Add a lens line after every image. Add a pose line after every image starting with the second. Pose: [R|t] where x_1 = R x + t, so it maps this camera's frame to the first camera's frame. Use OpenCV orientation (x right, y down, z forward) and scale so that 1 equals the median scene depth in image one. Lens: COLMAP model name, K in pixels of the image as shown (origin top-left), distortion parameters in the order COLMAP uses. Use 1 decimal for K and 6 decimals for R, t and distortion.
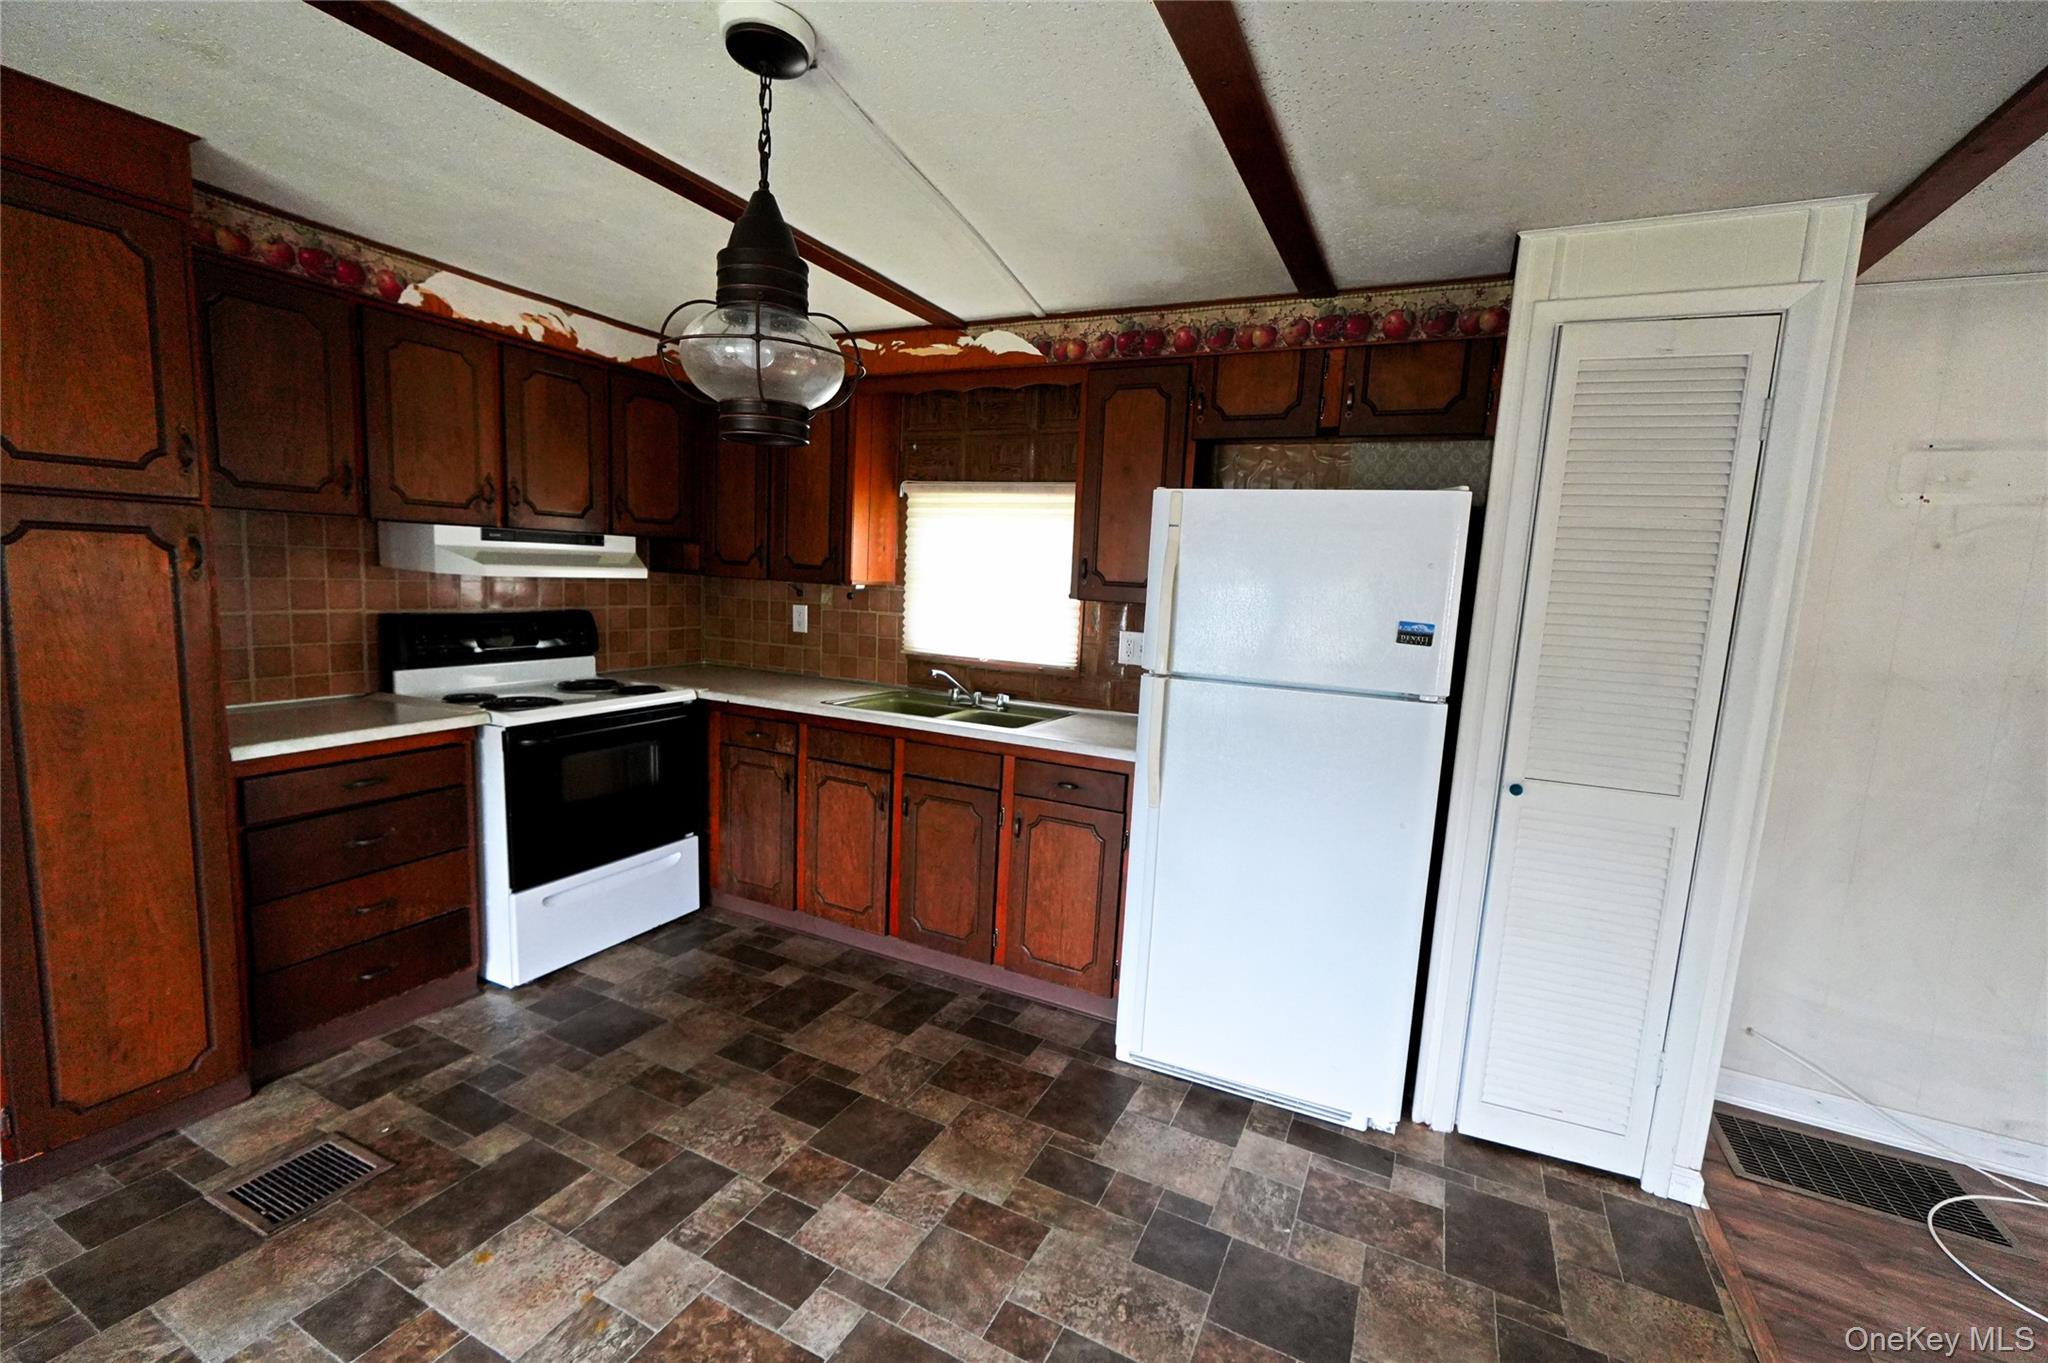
lens RADIAL K [[854.5, 0, 1024.0], [0, 854.5, 681.5], [0, 0, 1]] dist [-0.000277, 0.000754]
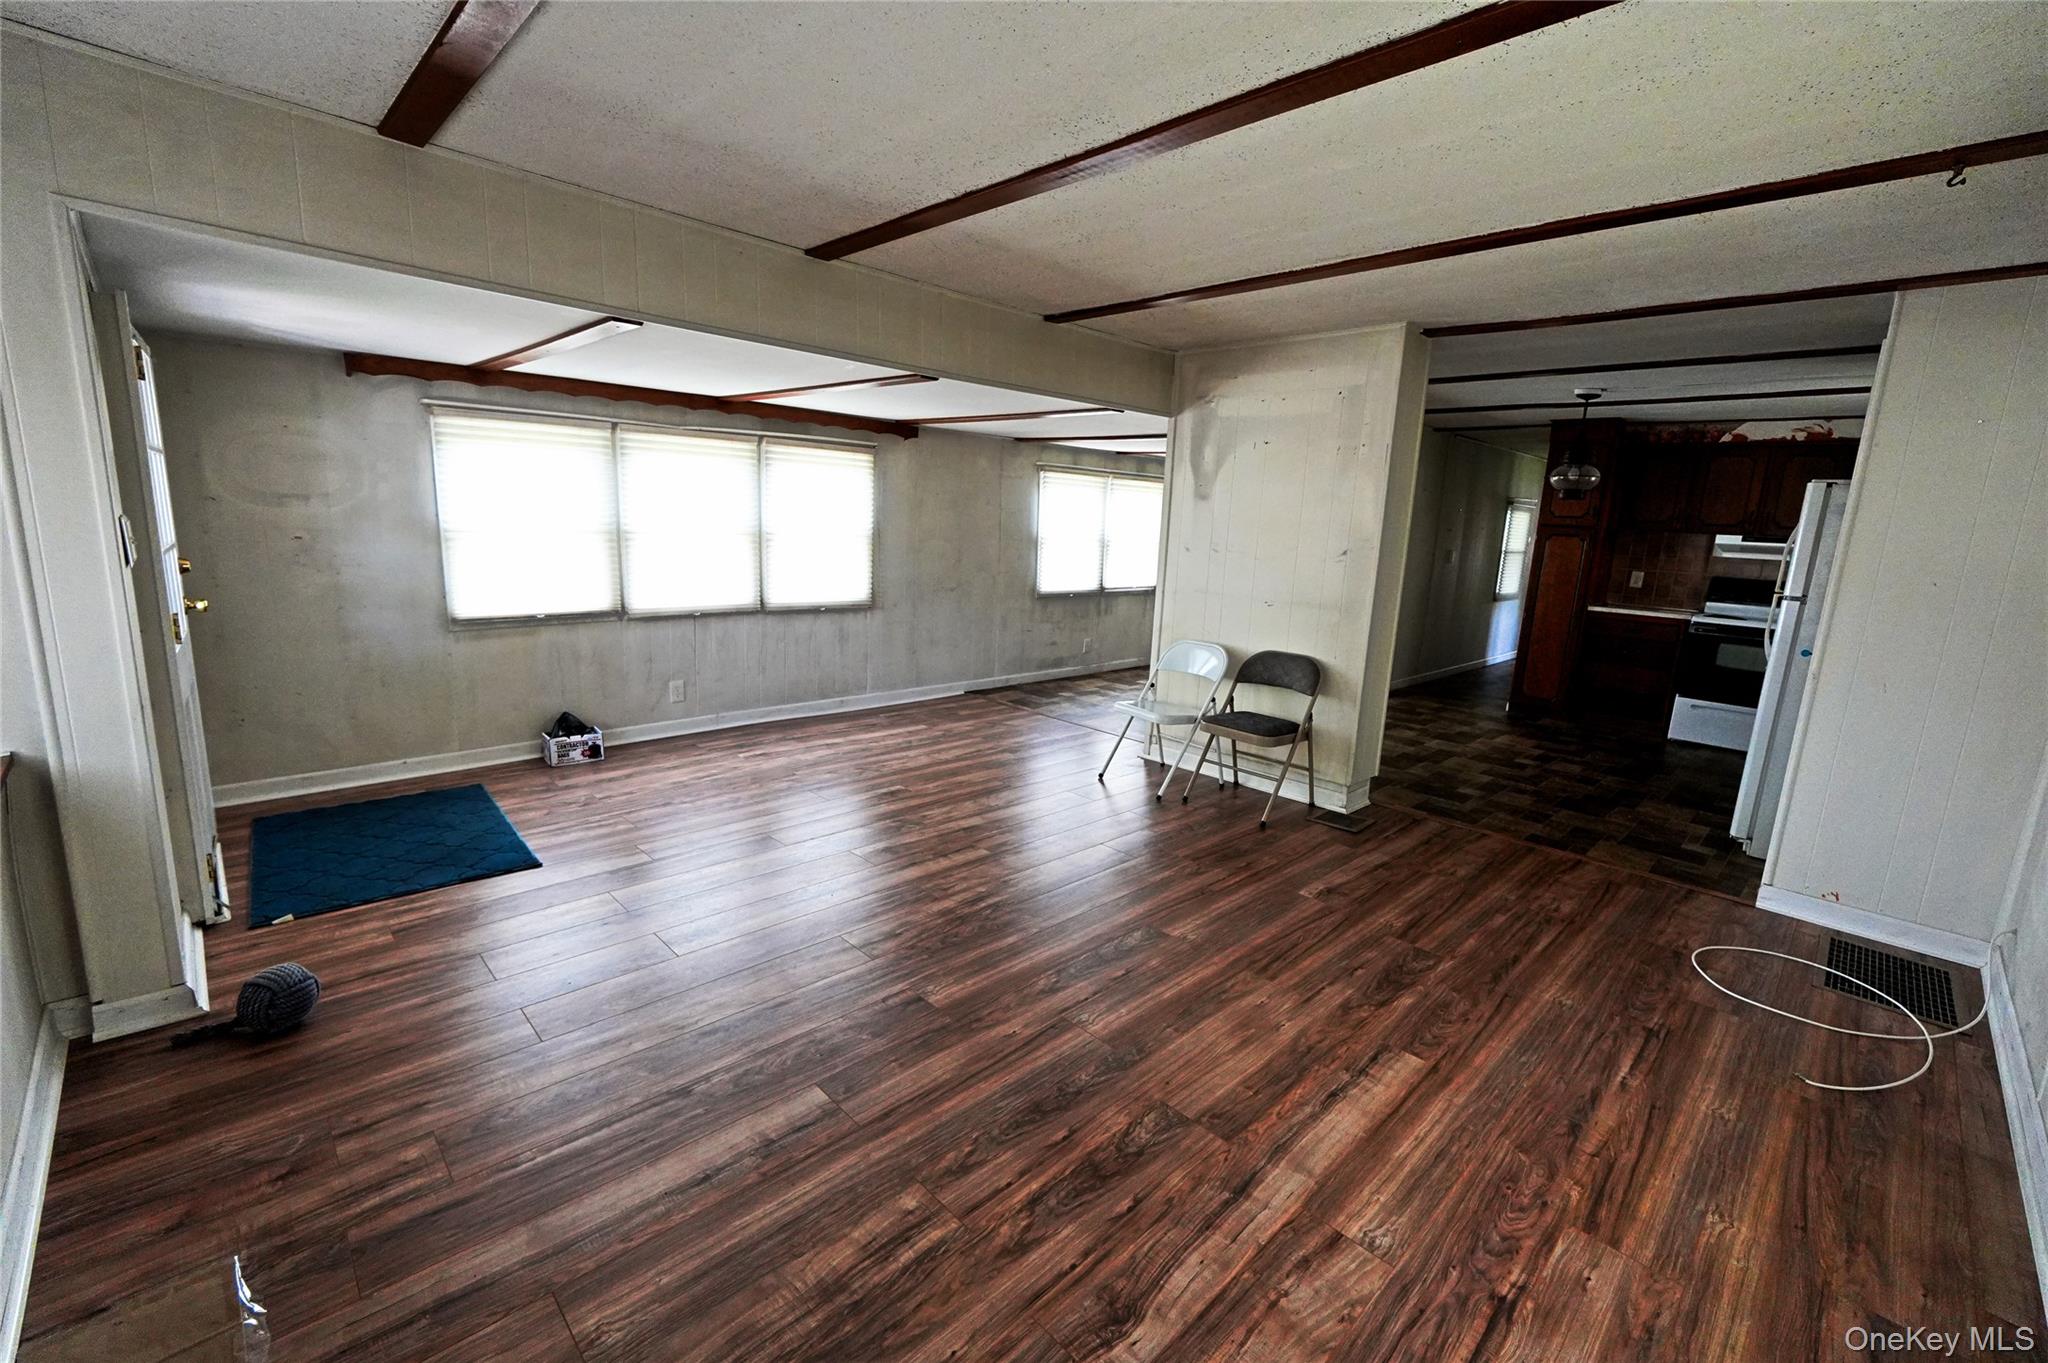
lens RADIAL K [[854.5, 0, 1024.0], [0, 854.5, 681.5], [0, 0, 1]] dist [-0.000277, 0.000754]
pose [[-0.330919, 0.109272, -0.937311, 2.314937], [-0.192076, 0.964680, 0.180275, 0.151919], [0.923905, 0.239691, -0.298242, 0.078788]]
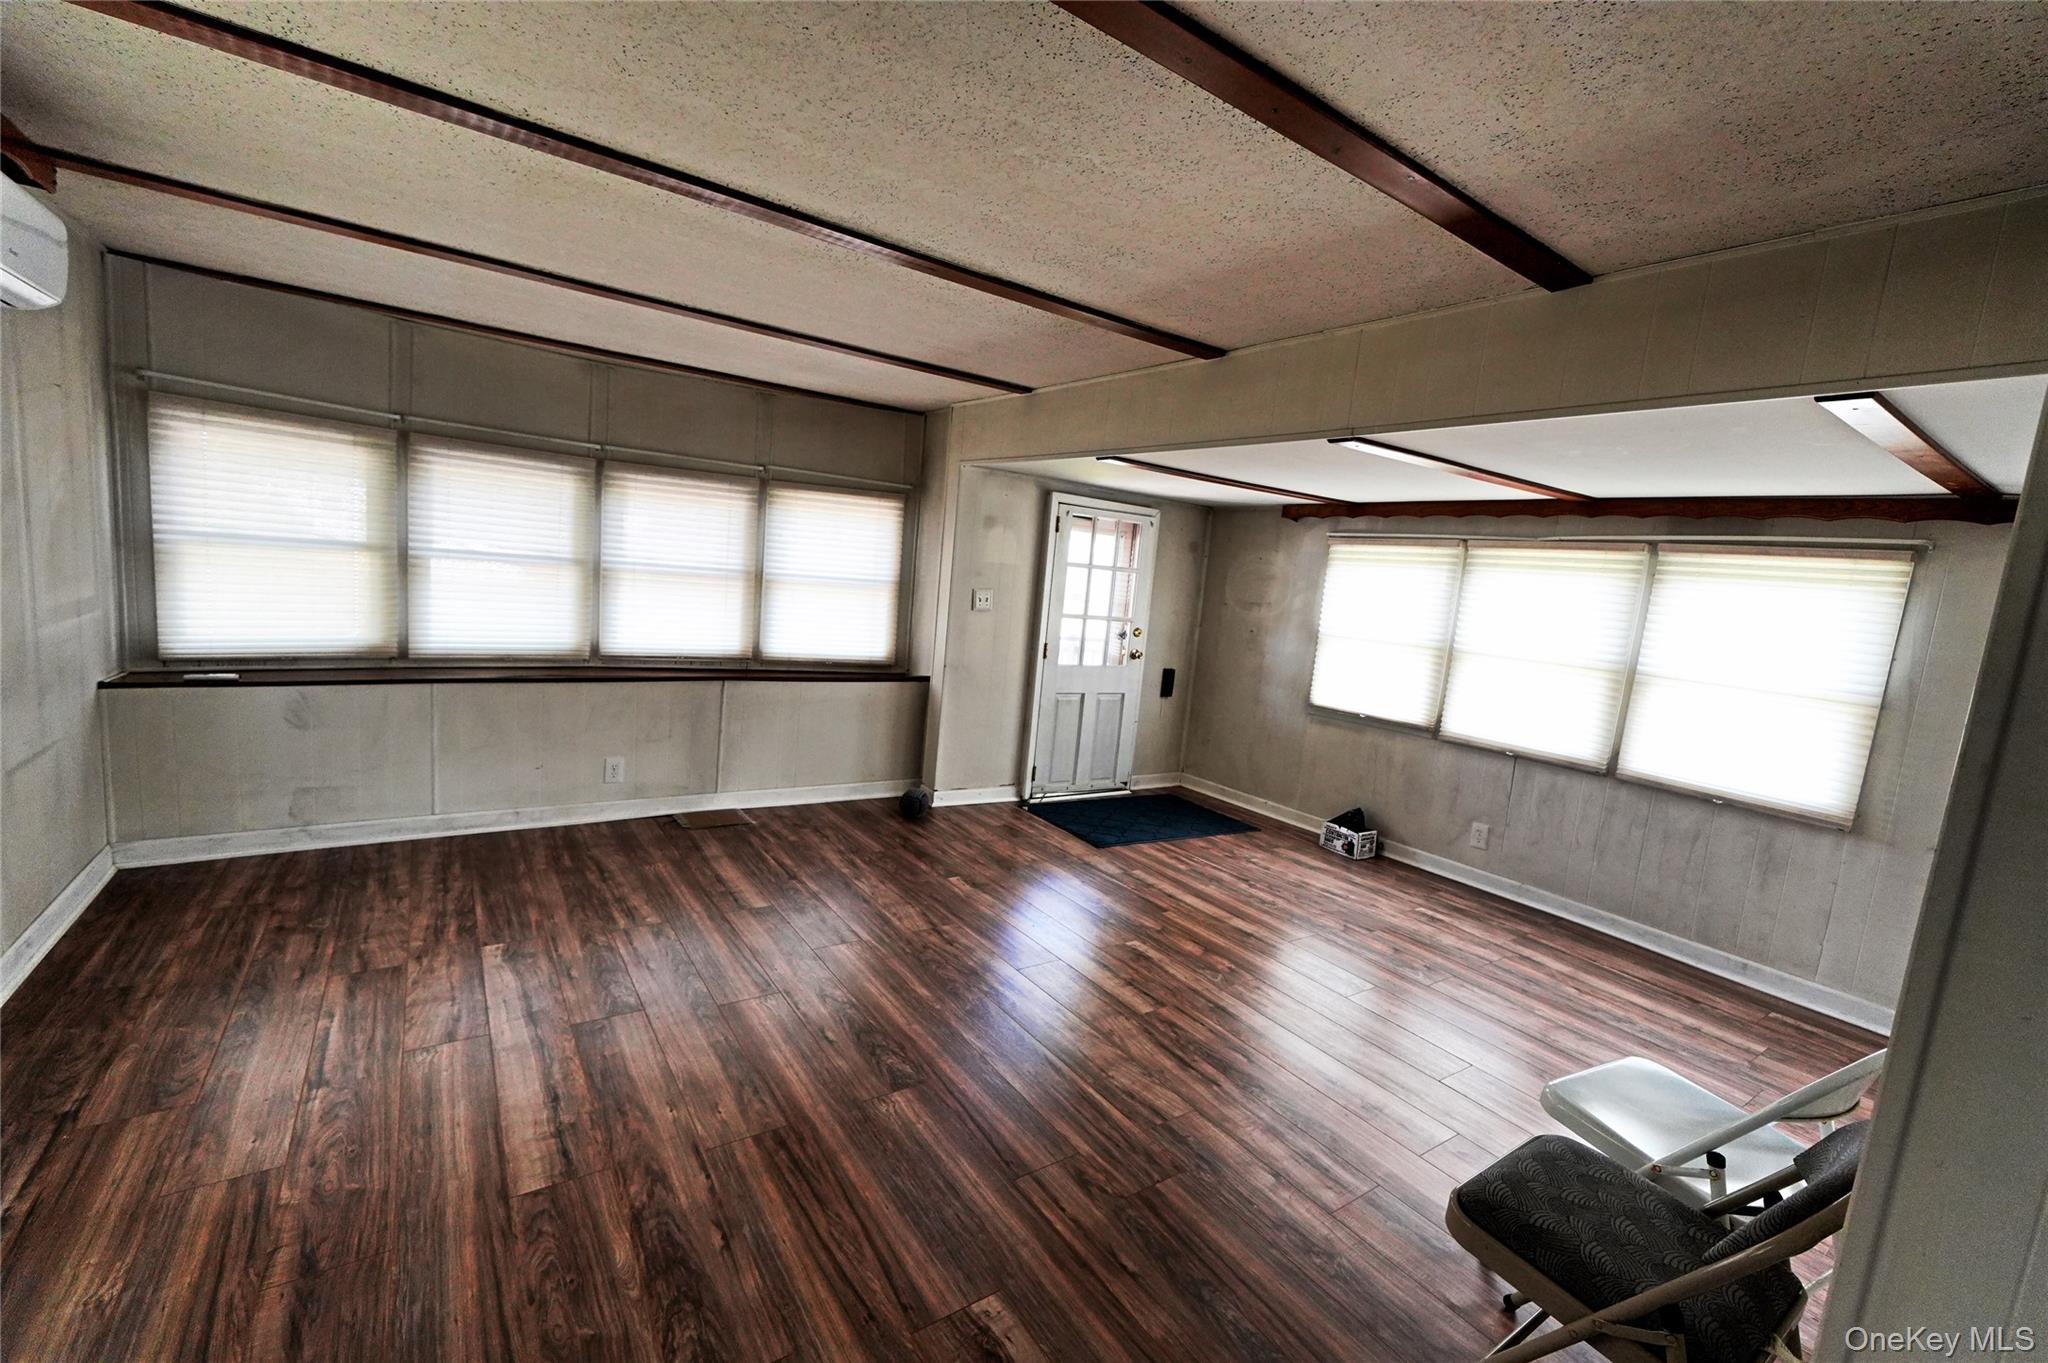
lens RADIAL K [[854.5, 0, 1024.0], [0, 854.5, 681.5], [0, 0, 1]] dist [-0.000277, 0.000754]
pose [[-0.863914, -0.198161, 0.463017, 0.708533], [-0.072036, 0.958508, 0.275814, -0.029910], [-0.498461, 0.204926, -0.842343, 0.620088]]
